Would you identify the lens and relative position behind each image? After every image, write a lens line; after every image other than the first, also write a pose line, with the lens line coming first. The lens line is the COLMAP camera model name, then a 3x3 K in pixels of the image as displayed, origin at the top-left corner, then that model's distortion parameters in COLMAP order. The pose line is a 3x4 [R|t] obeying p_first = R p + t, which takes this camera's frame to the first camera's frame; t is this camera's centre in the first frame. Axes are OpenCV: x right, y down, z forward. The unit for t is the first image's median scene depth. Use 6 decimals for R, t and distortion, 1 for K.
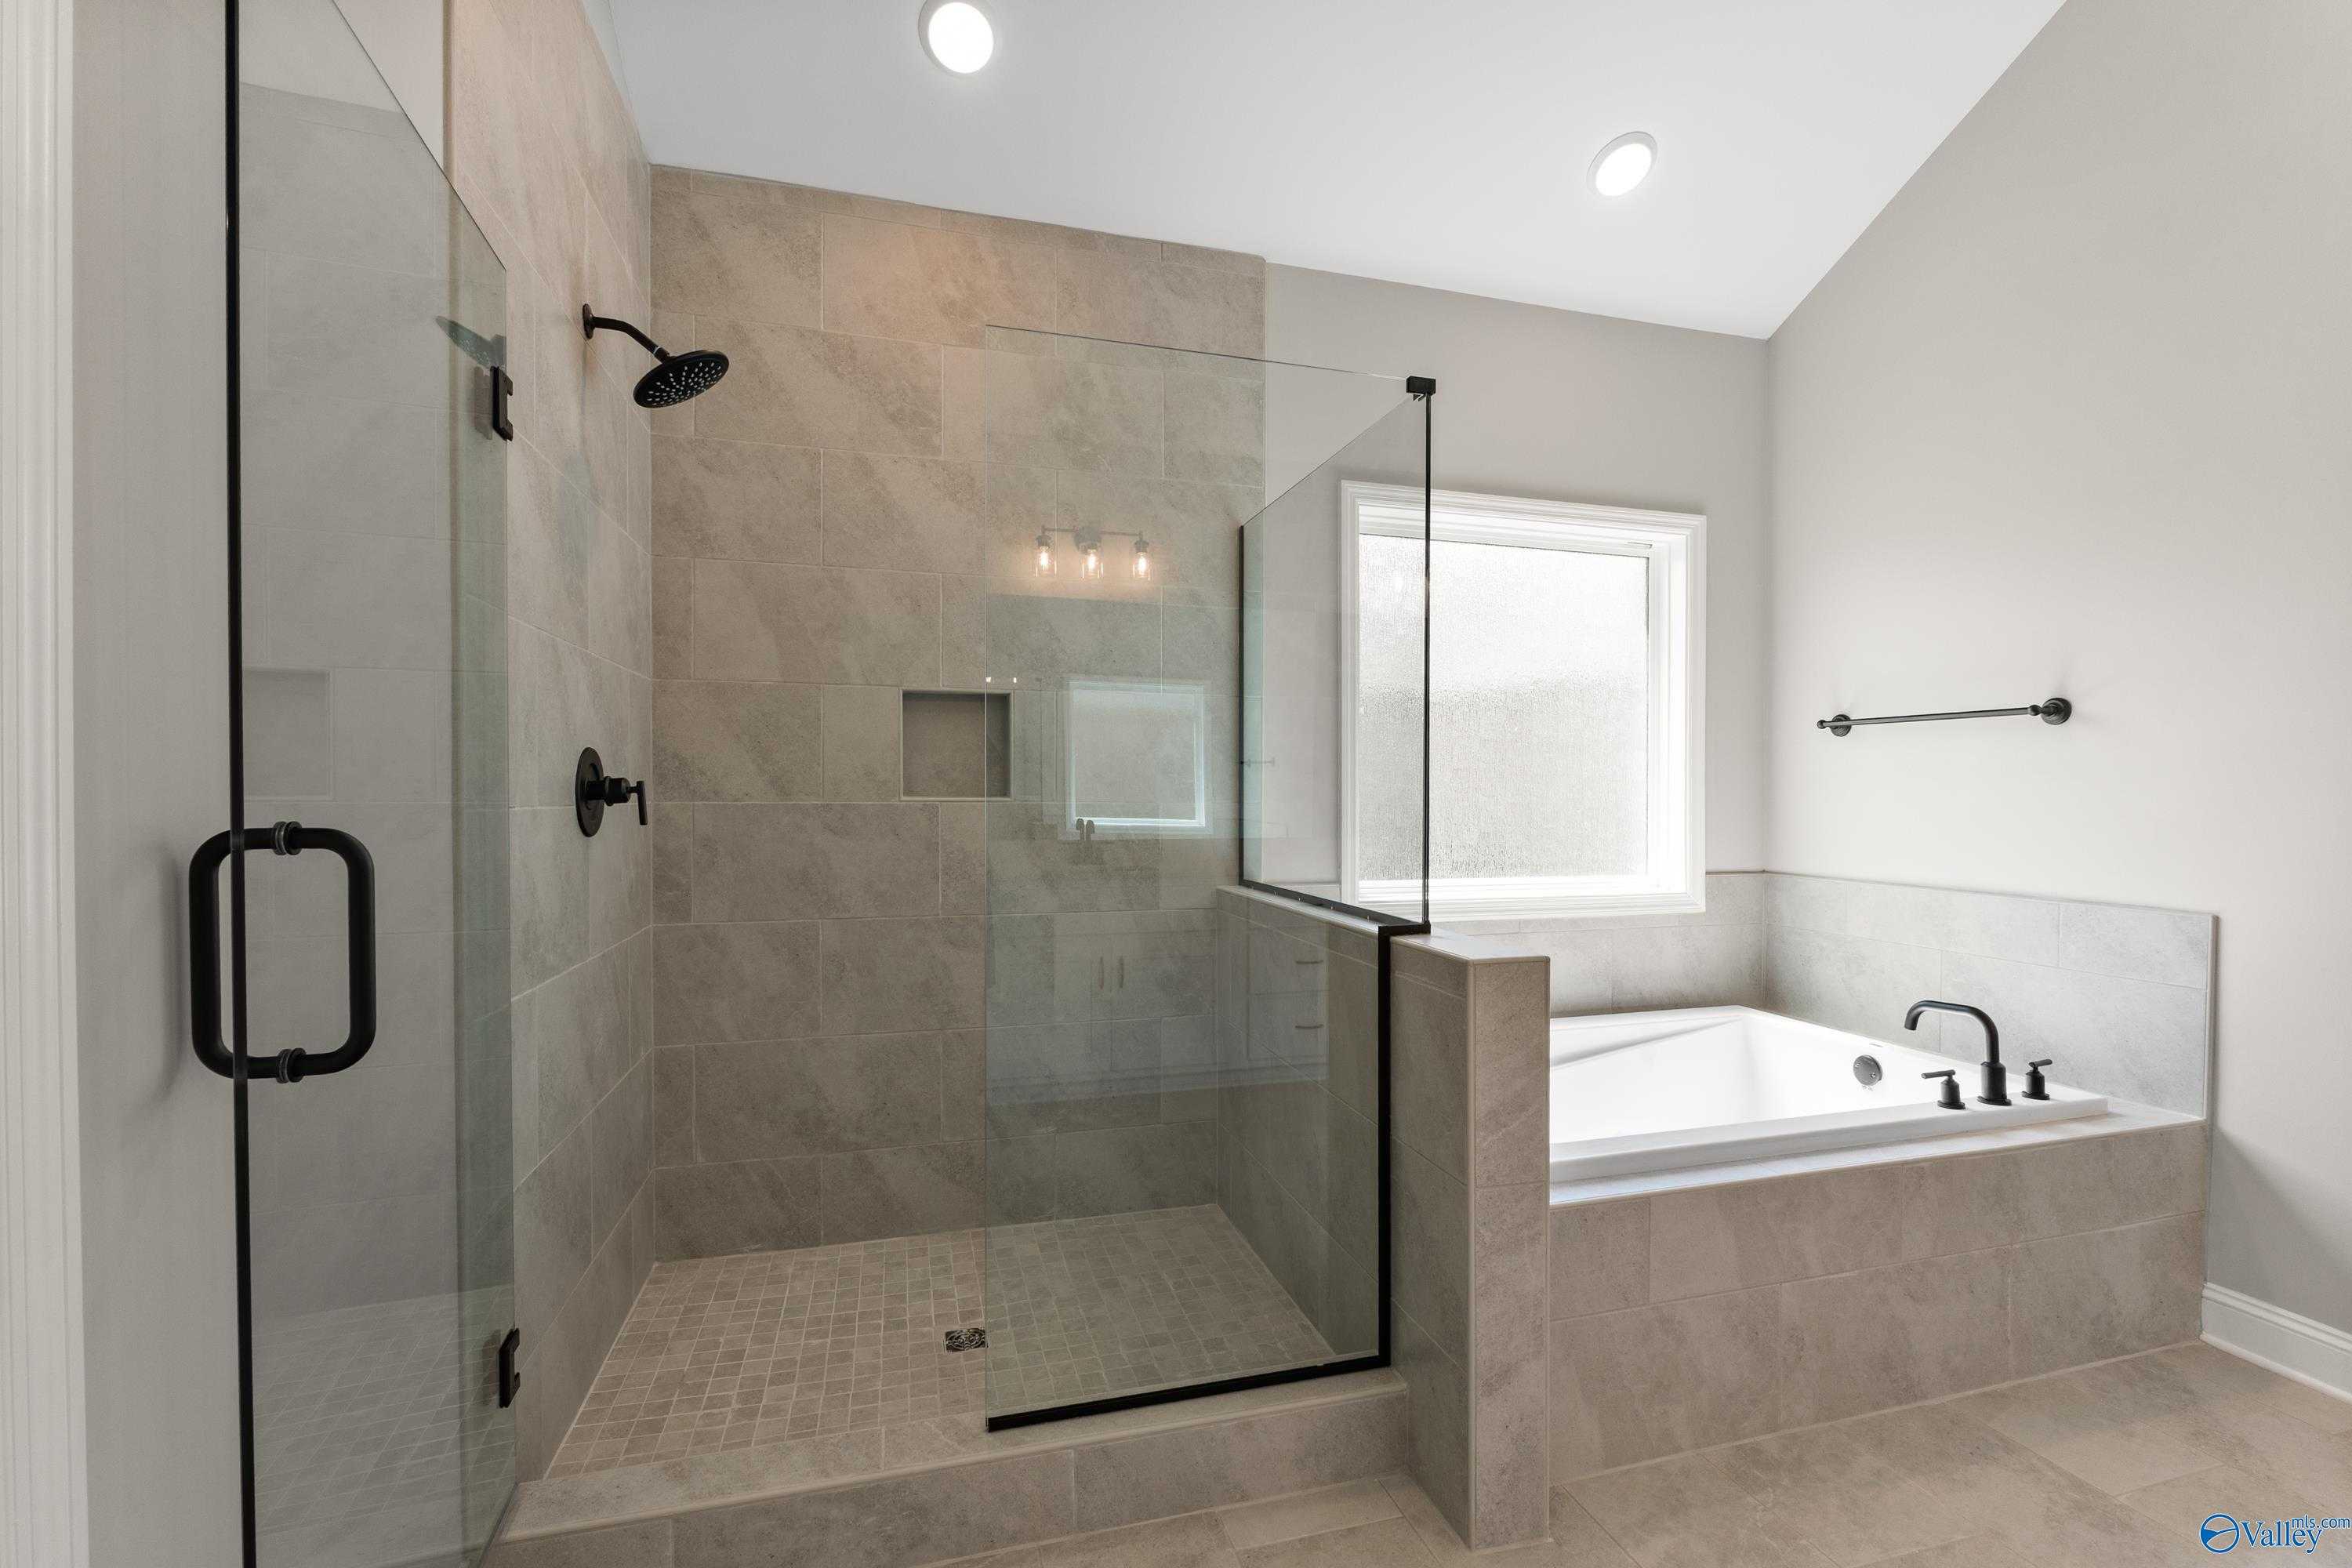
lens RADIAL K [[1002.6, 0, 1180.9], [0, 1002.6, 803.7], [0, 0, 1]] dist [-0.008686, 0.000551]
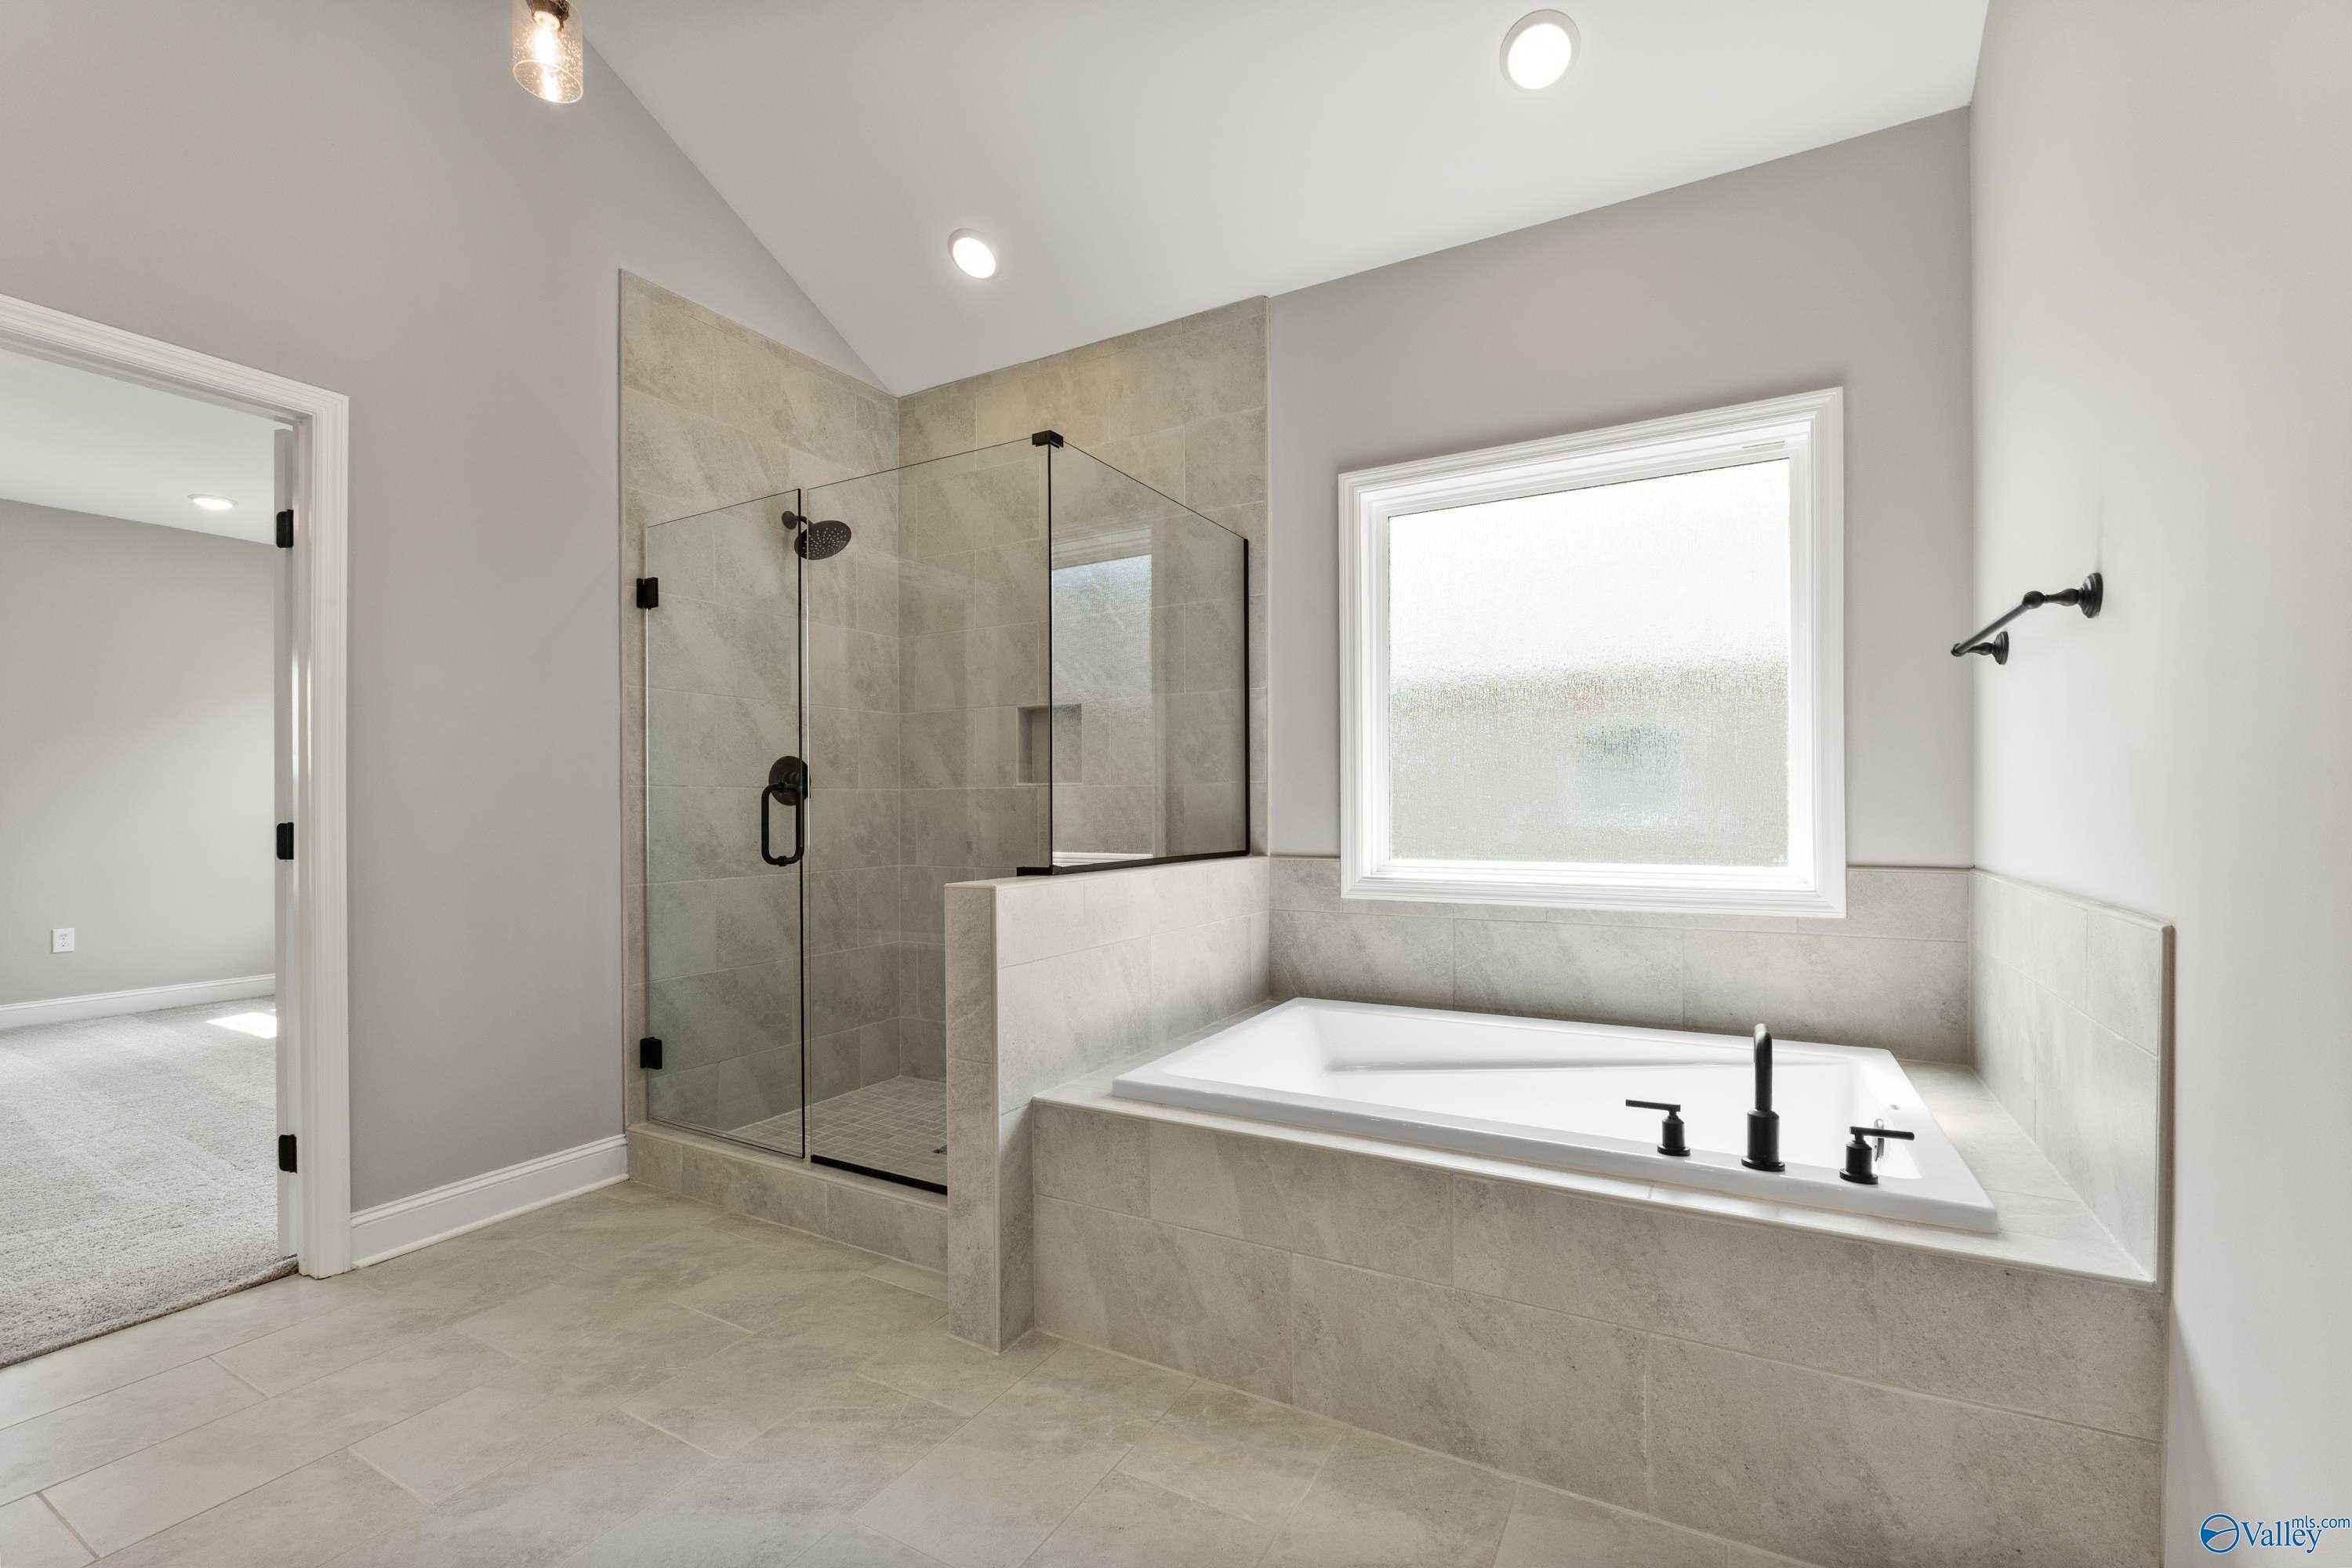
lens RADIAL K [[1002.6, 0, 1214.6], [0, 1002.6, 806.1], [0, 0, 1]] dist [-0.008686, 0.000551]
pose [[0.716091, -0.009116, -0.697947, 1.022997], [0.001287, 0.999930, -0.011740, 0.048039], [0.698006, 0.007509, 0.716053, 0.204735]]
